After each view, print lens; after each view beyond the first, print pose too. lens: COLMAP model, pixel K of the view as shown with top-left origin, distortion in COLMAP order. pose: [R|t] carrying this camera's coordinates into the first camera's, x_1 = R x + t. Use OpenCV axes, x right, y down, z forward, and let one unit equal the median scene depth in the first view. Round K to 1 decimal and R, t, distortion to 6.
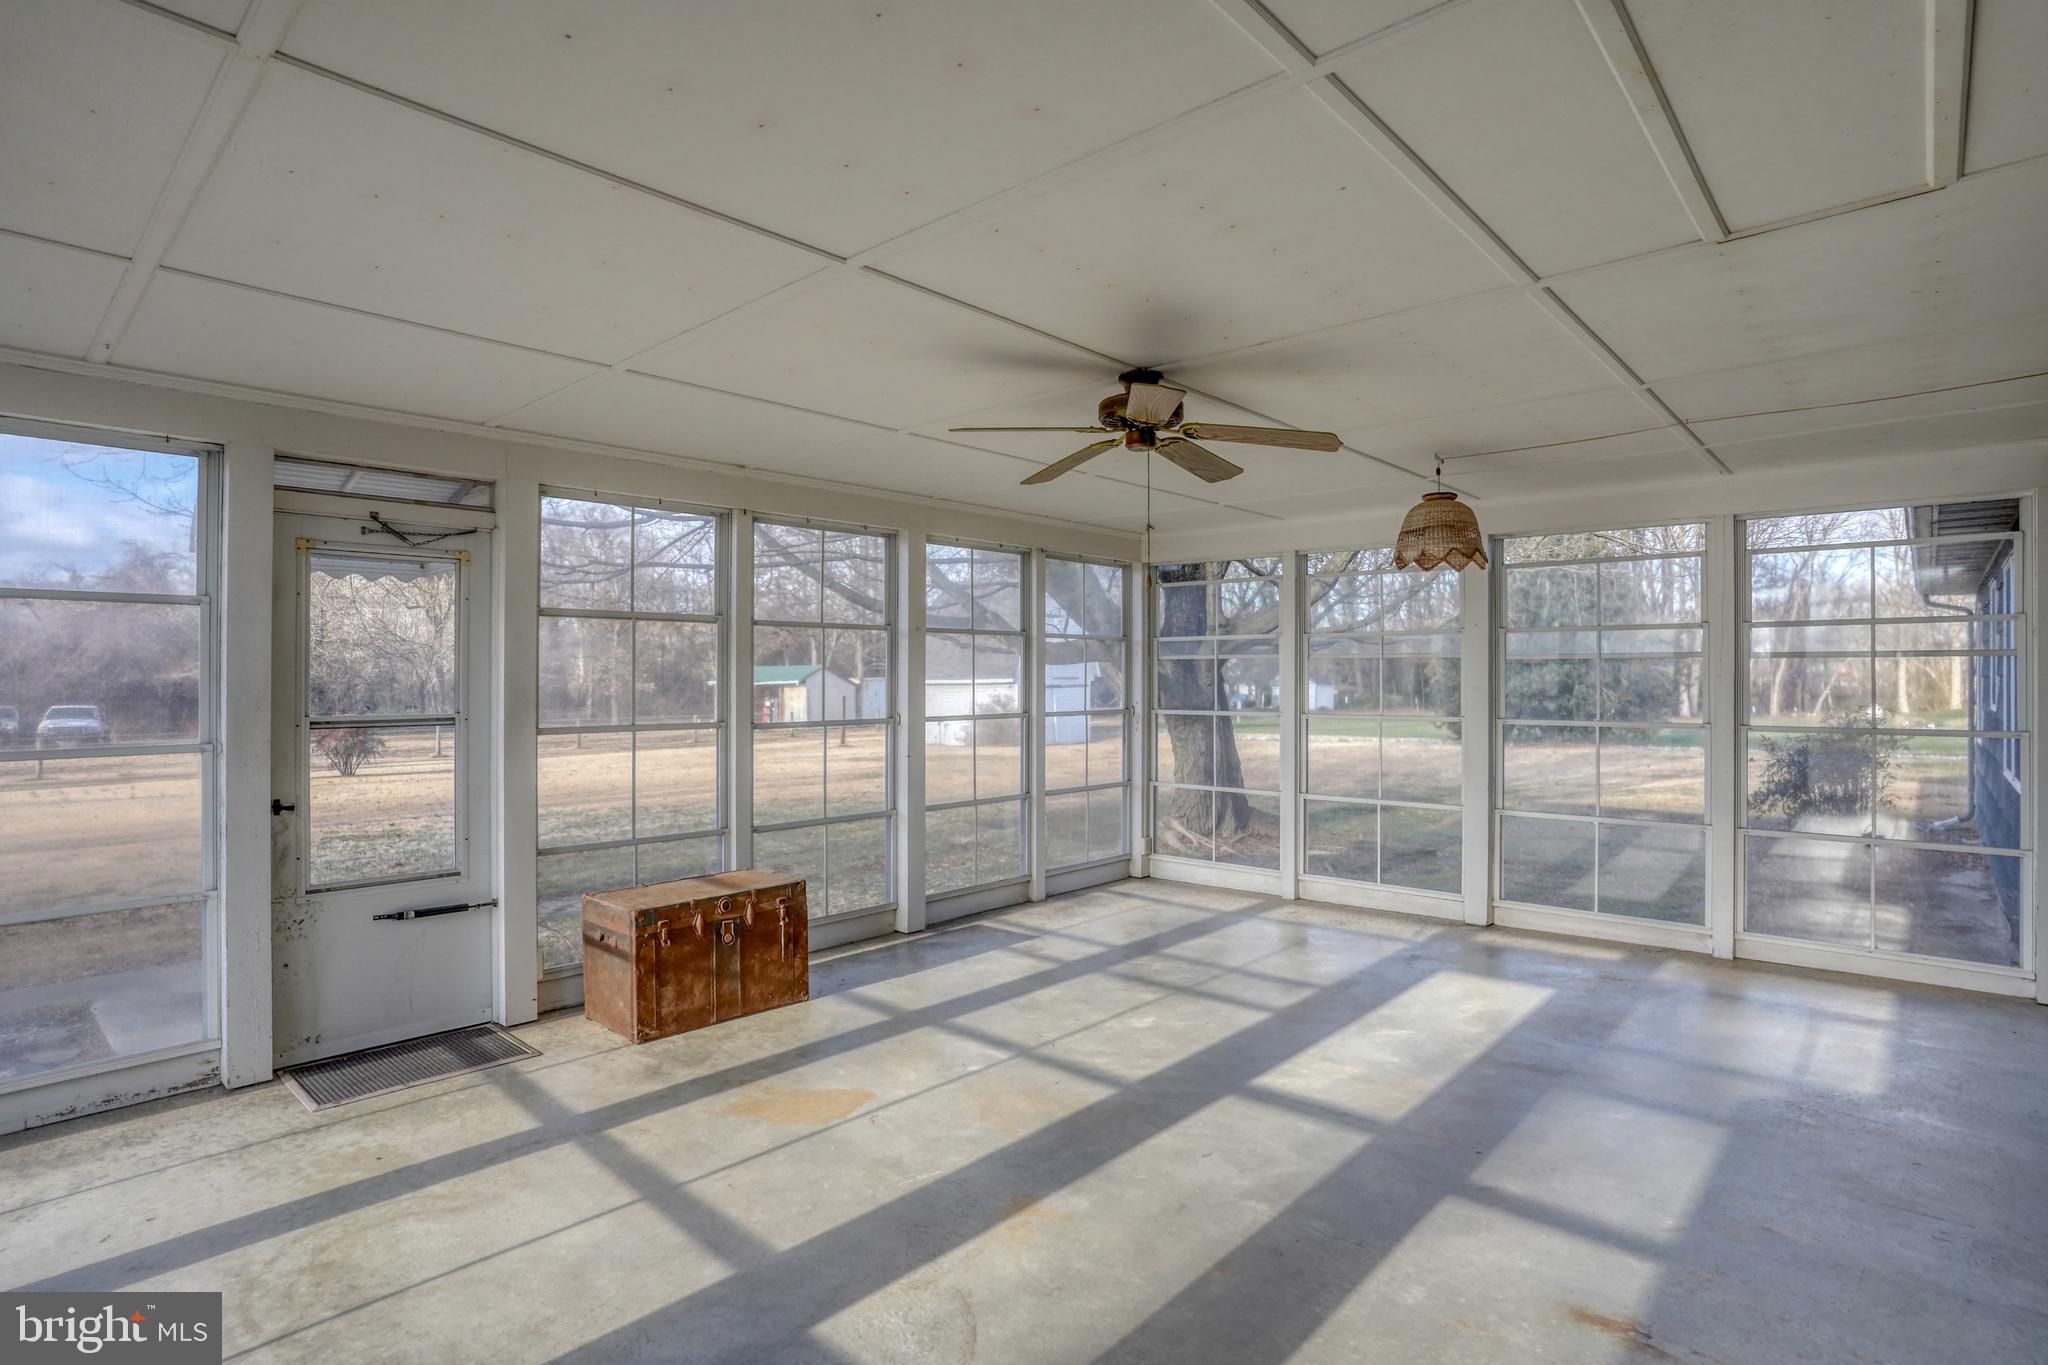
lens RADIAL K [[1047.5, 0, 1011.3], [0, 1047.5, 661.8], [0, 0, 1]] dist [-0.080961, 0.037909]
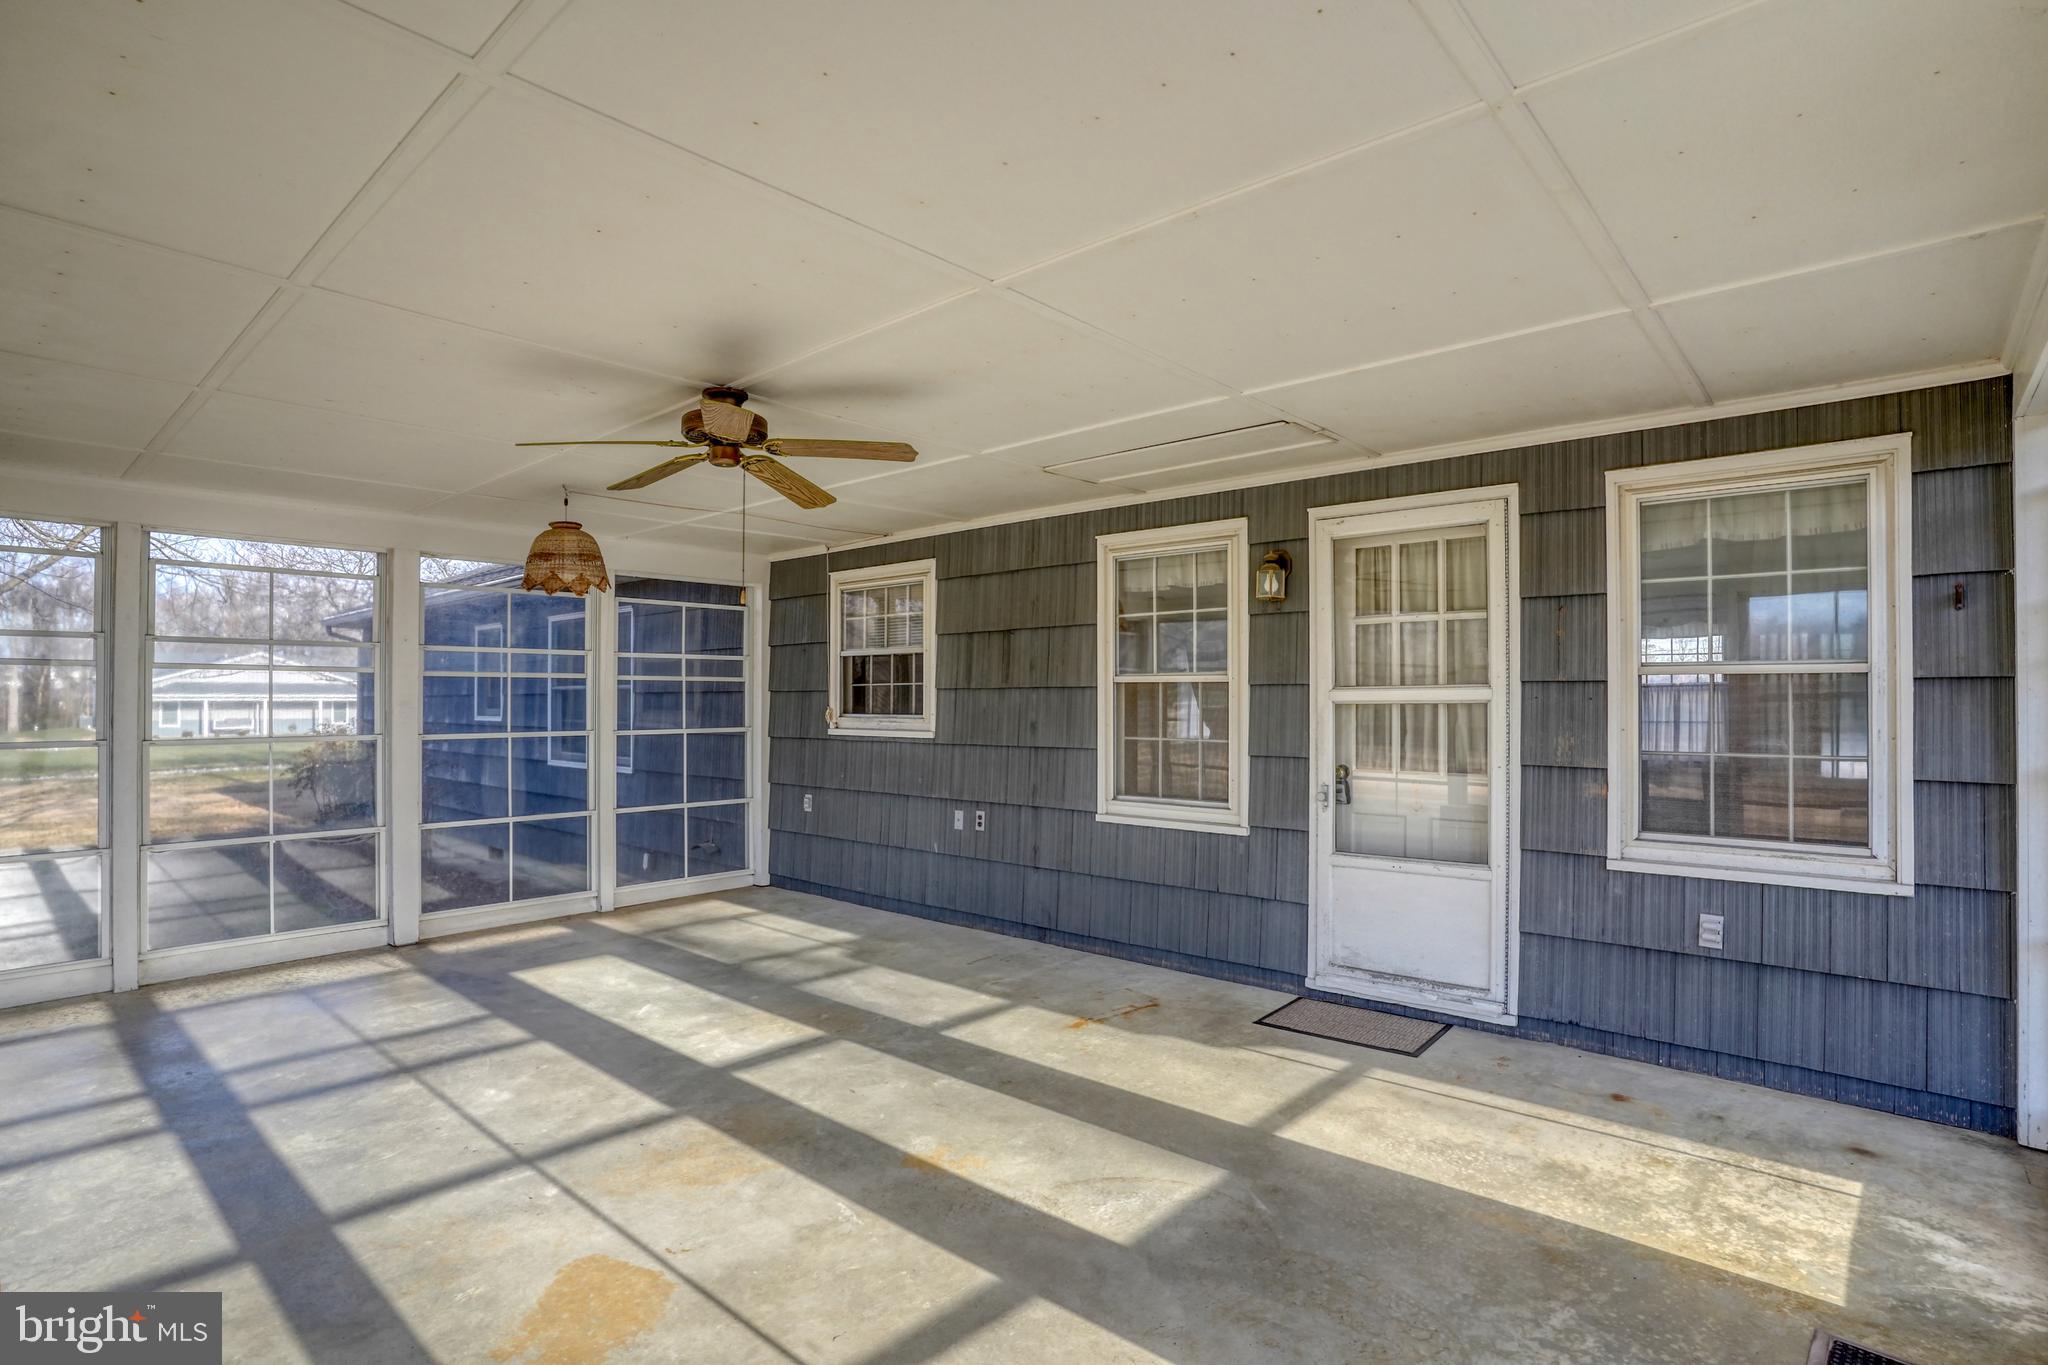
lens RADIAL K [[1016.7, 0, 1016.1], [0, 1016.7, 679.5], [0, 0, 1]] dist [-0.081213, 0.038124]
pose [[-0.012774, 0.018389, 0.999749, -0.748948], [-0.013513, 0.999736, -0.018562, 0.018295], [-0.999827, -0.013747, -0.012522, 0.637744]]
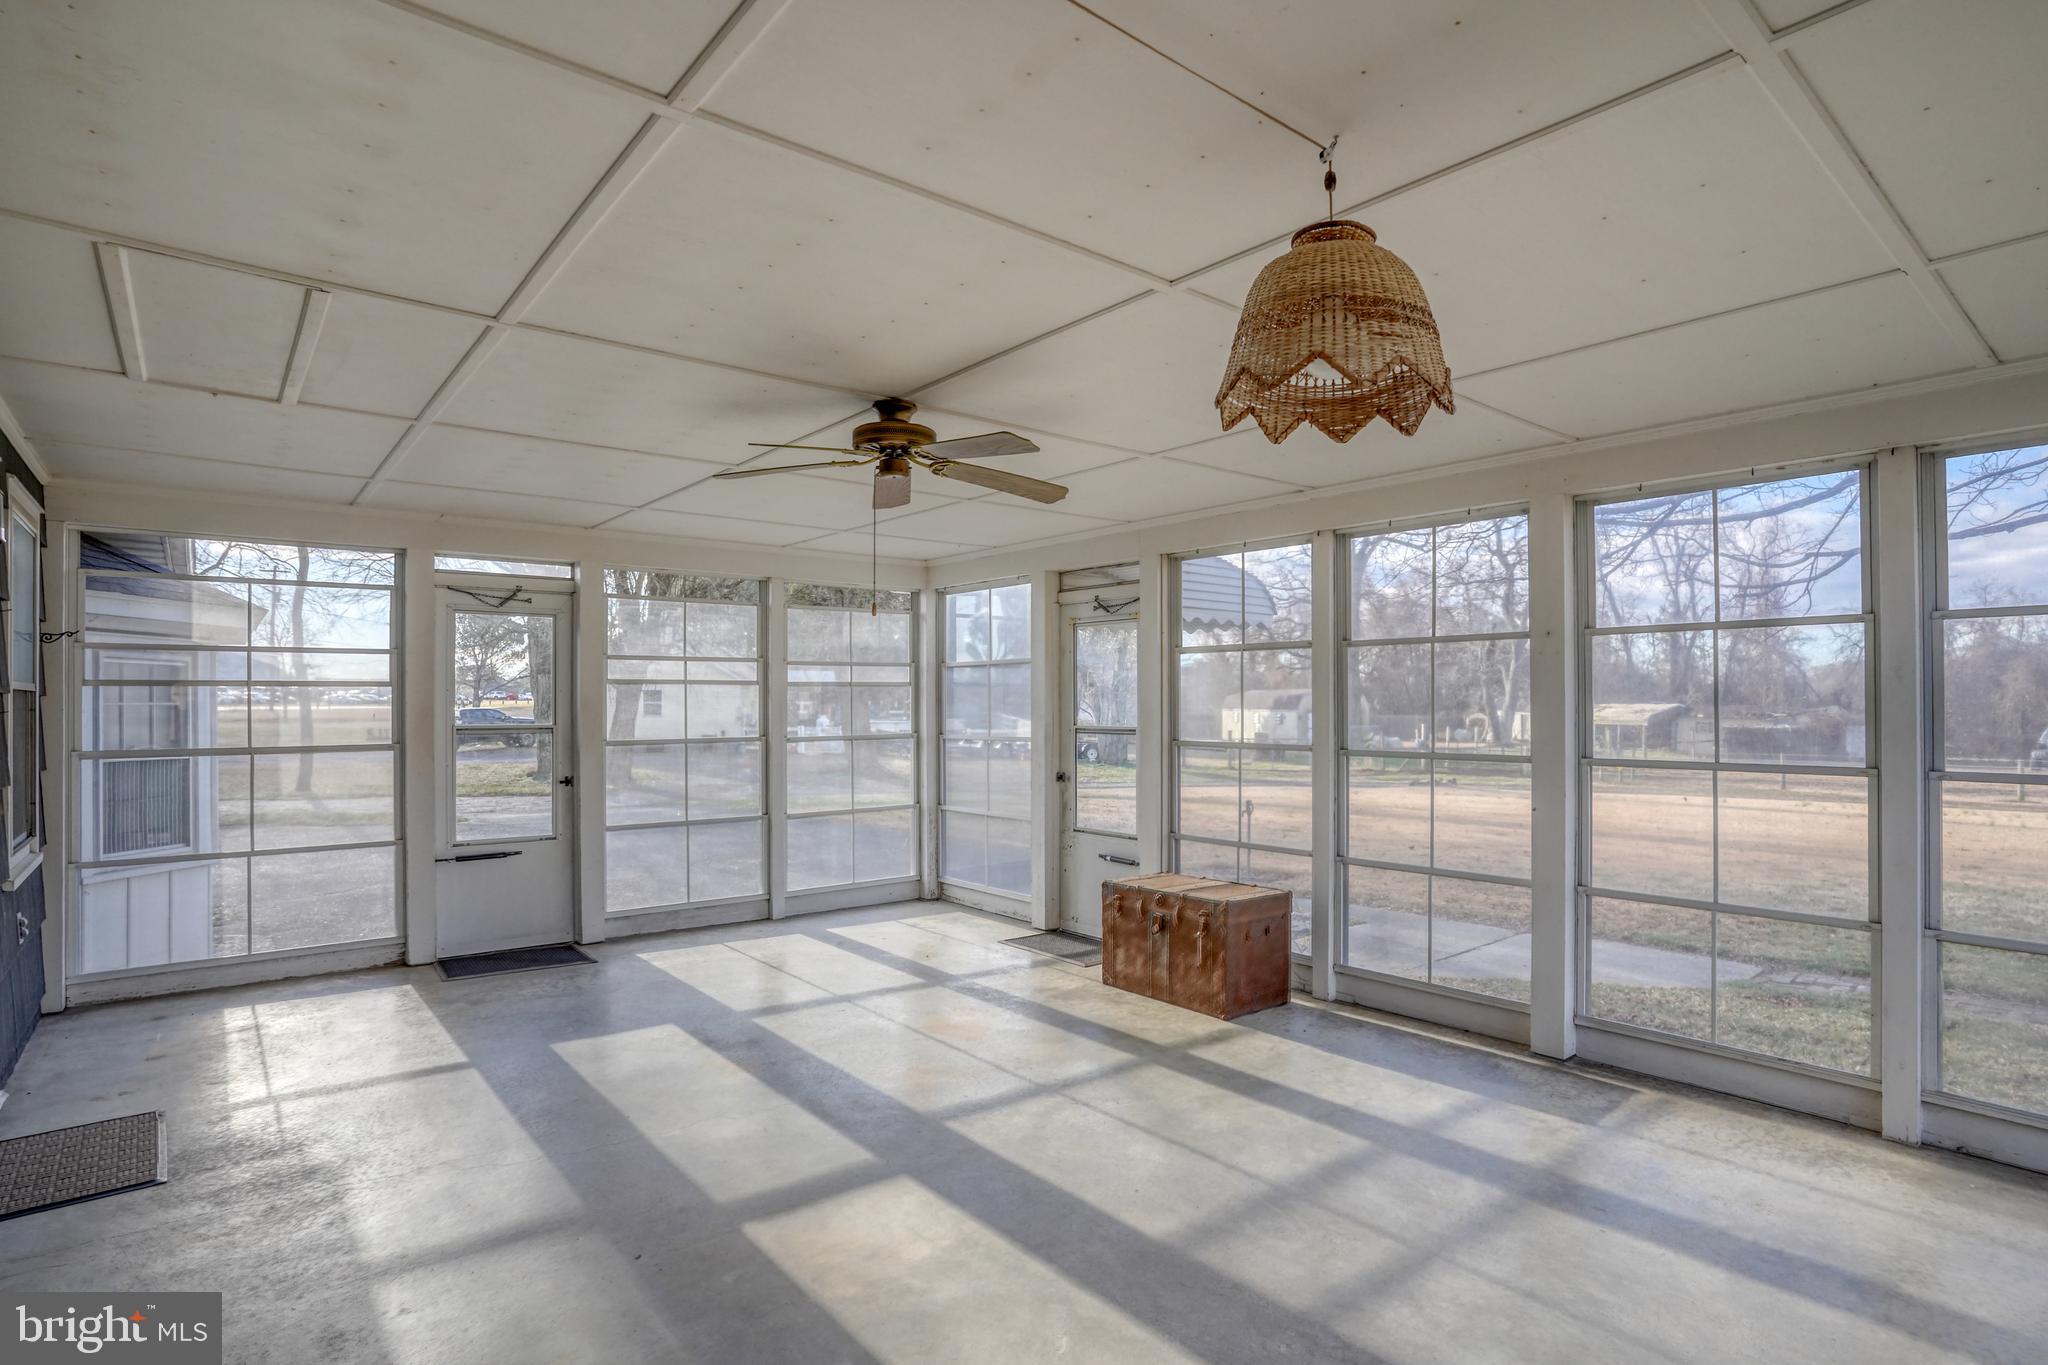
lens RADIAL K [[1030.6, 0, 1011.6], [0, 1030.6, 683.6], [0, 0, 1]] dist [-0.082833, 0.038265]
pose [[-0.143633, -0.017134, -0.989483, 0.956982], [0.017521, 0.999649, -0.019853, 0.016573], [0.989476, -0.020188, -0.143282, 1.099552]]
